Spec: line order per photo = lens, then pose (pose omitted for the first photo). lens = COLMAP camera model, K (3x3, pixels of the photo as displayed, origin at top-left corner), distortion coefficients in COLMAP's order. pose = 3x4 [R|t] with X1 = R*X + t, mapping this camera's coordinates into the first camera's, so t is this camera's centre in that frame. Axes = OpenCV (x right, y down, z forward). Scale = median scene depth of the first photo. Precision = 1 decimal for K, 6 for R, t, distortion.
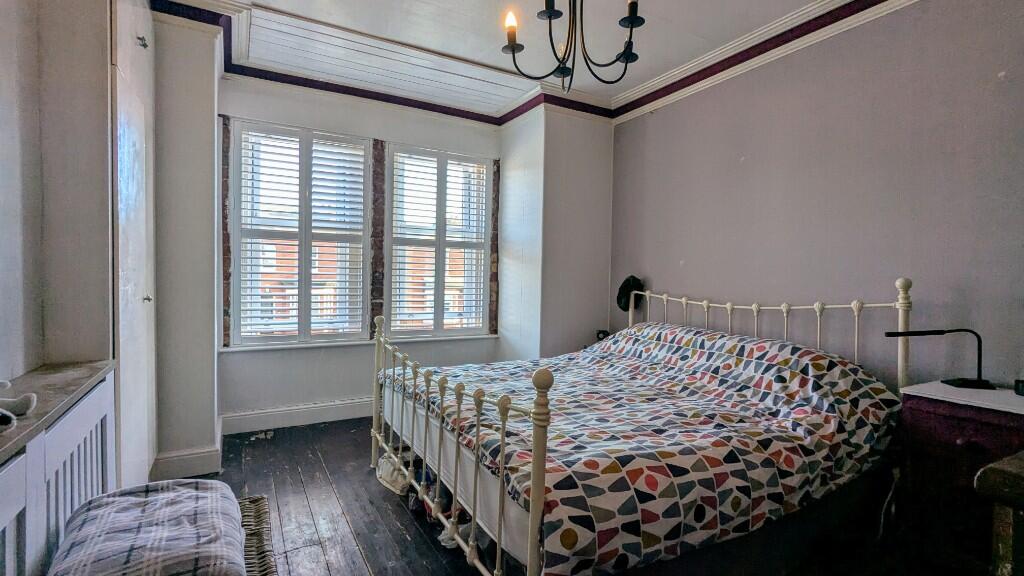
lens RADIAL K [[483.8, 0, 511.7], [0, 483.8, 282.1], [0, 0, 1]] dist [0.004085, -0.000564]
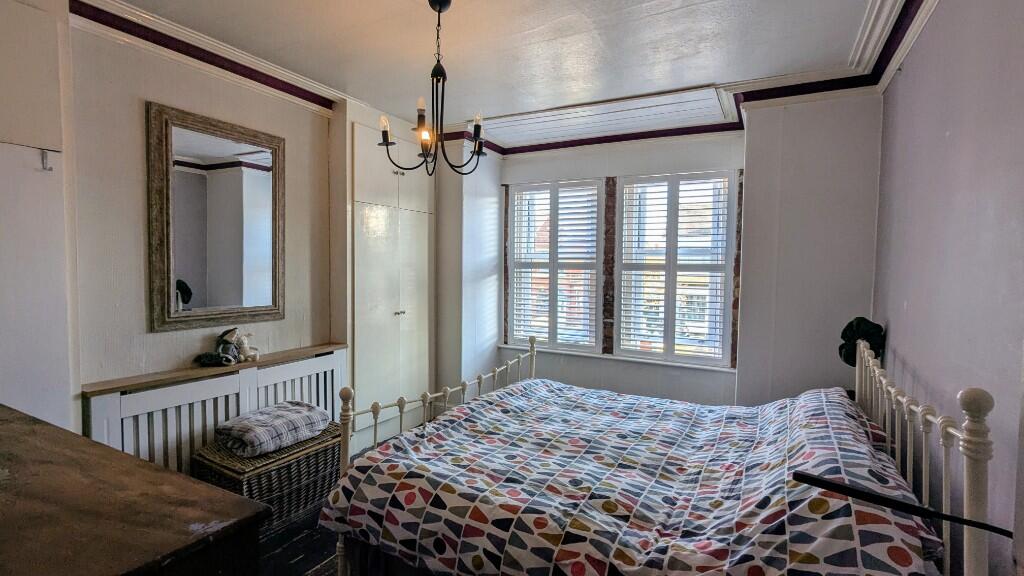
lens RADIAL K [[483.8, 0, 504.3], [0, 483.8, 286.1], [0, 0, 1]] dist [0.004085, -0.000564]
pose [[0.526290, 0.028539, -0.849826, 1.090125], [-0.017482, 0.999588, 0.022742, -0.125322], [0.850126, 0.002888, 0.526572, 0.405389]]
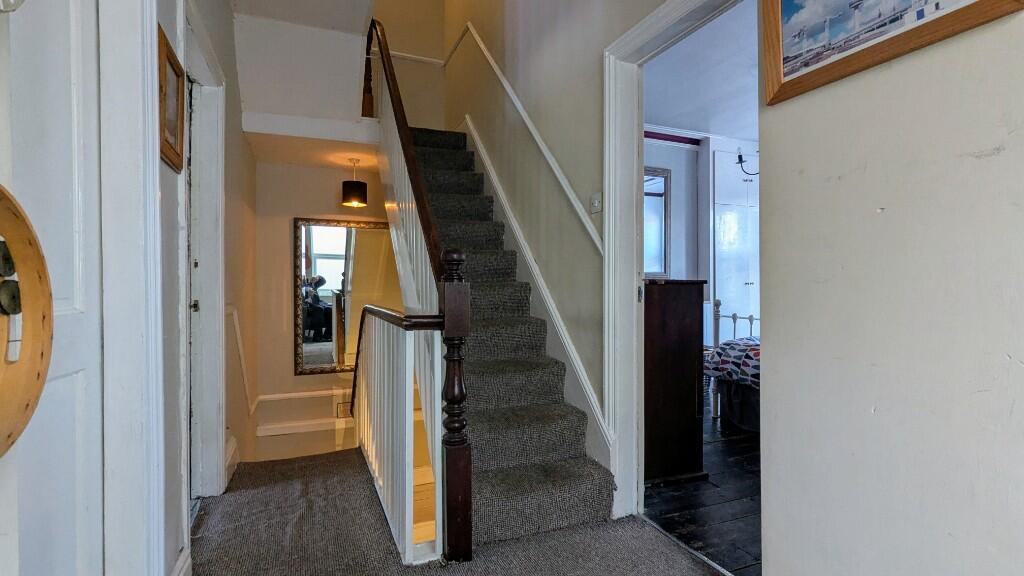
lens RADIAL K [[483.8, 0, 511.4], [0, 483.8, 285.9], [0, 0, 1]] dist [0.004085, -0.000564]
pose [[-0.114308, -0.015626, -0.993322, 1.983025], [-0.013815, 0.999805, -0.014138, 0.105384], [0.993349, 0.012106, -0.114502, 0.087820]]
